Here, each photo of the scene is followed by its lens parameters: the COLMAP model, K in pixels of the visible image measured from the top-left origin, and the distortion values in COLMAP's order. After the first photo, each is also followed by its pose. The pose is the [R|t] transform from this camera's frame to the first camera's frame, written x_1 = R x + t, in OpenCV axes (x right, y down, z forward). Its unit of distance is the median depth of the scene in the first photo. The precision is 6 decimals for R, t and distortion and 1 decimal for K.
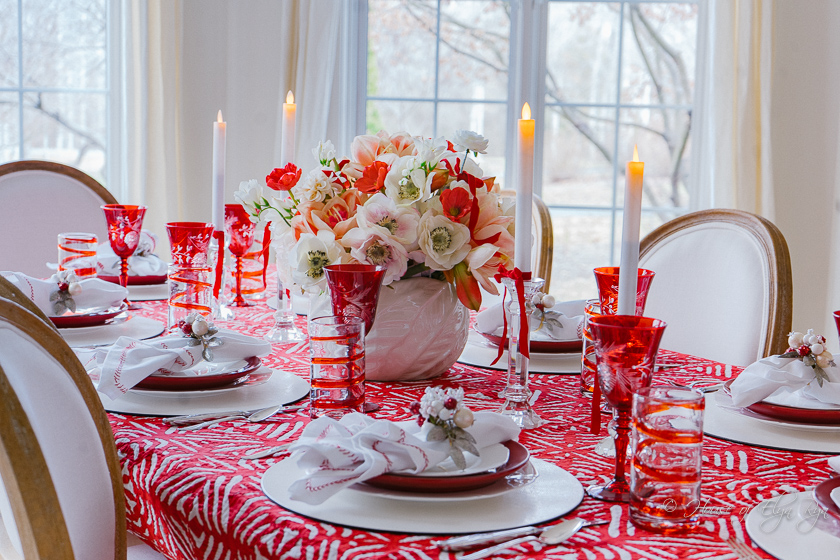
lens RADIAL K [[1310.2, 0, 421.5], [0, 1310.2, 277.0], [0, 0, 1]] dist [-0.030981, 0.000000]
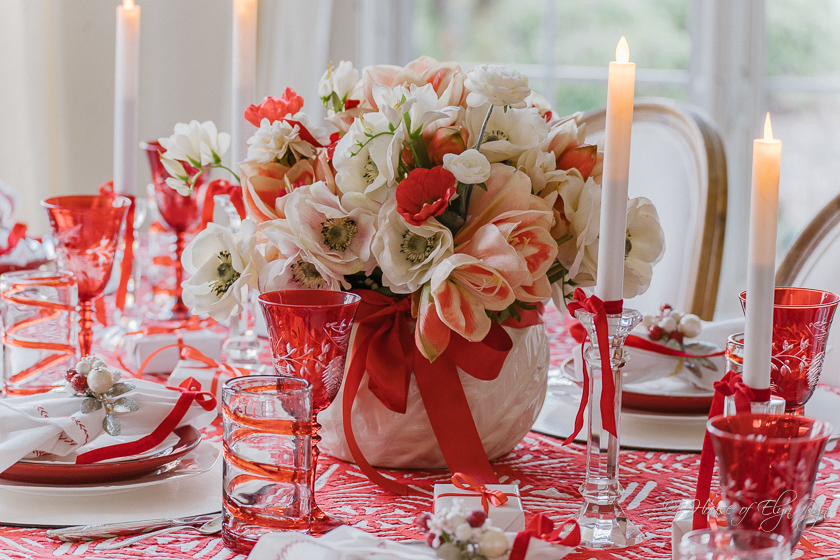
lens RADIAL K [[3371.0, 0, 419.3], [0, 3371.0, 280.1], [0, 0, 1]] dist [-0.172039, 0.000000]
pose [[0.997851, -0.004419, -0.065379, 0.100817], [0.007654, 0.998754, 0.049318, -0.102745], [0.065080, -0.049713, 0.996641, -0.679318]]
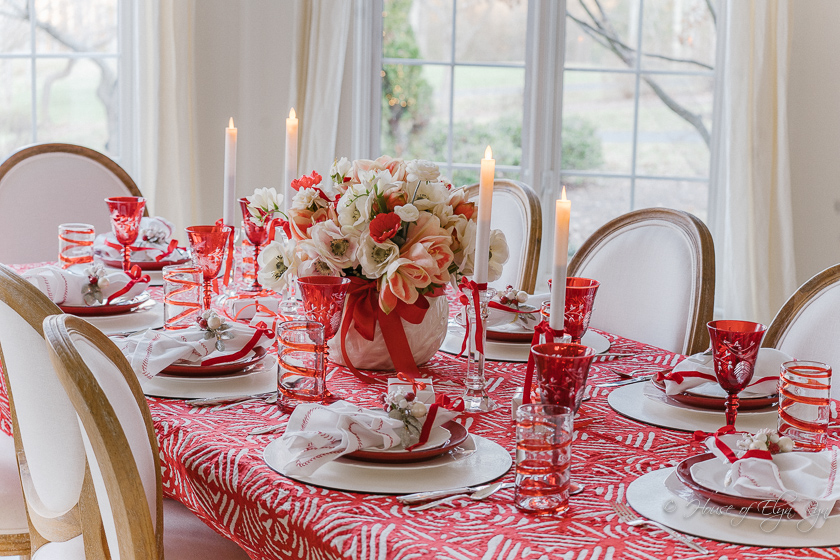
lens RADIAL K [[1685.9, 0, 419.9], [0, 1685.9, 279.4], [0, 0, 1]] dist [-0.122203, 0.000000]
pose [[0.999039, 0.005239, -0.043522, 0.097758], [-0.002876, 0.998527, 0.054178, -0.099598], [0.043742, -0.054001, 0.997582, -0.604182]]
